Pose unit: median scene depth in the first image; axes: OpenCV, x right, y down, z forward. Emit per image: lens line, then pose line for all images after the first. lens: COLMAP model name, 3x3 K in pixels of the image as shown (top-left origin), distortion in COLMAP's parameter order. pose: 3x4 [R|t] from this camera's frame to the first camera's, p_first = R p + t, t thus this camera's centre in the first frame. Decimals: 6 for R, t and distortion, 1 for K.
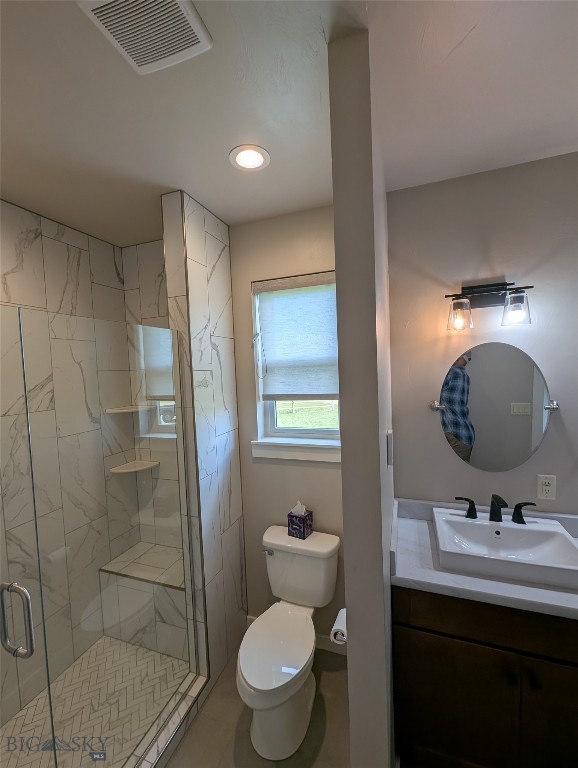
lens RADIAL K [[321.5, 0, 289.0], [0, 321.5, 384.0], [0, 0, 1]] dist [0.000173, -0.000235]
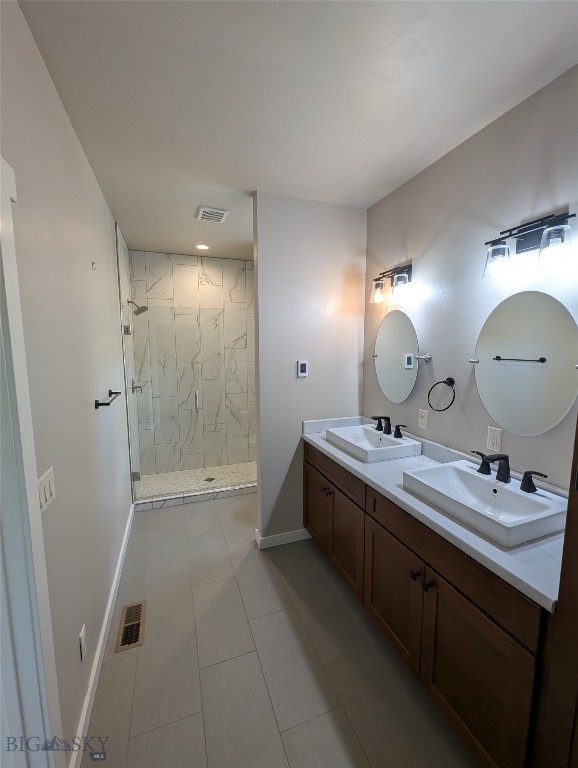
lens RADIAL K [[321.5, 0, 289.0], [0, 321.5, 384.0], [0, 0, 1]] dist [0.000173, -0.000235]
pose [[0.589970, 0.107853, -0.800189, 1.021106], [-0.049035, 0.993995, 0.097822, 0.076039], [0.805935, -0.018475, 0.591716, -0.071783]]
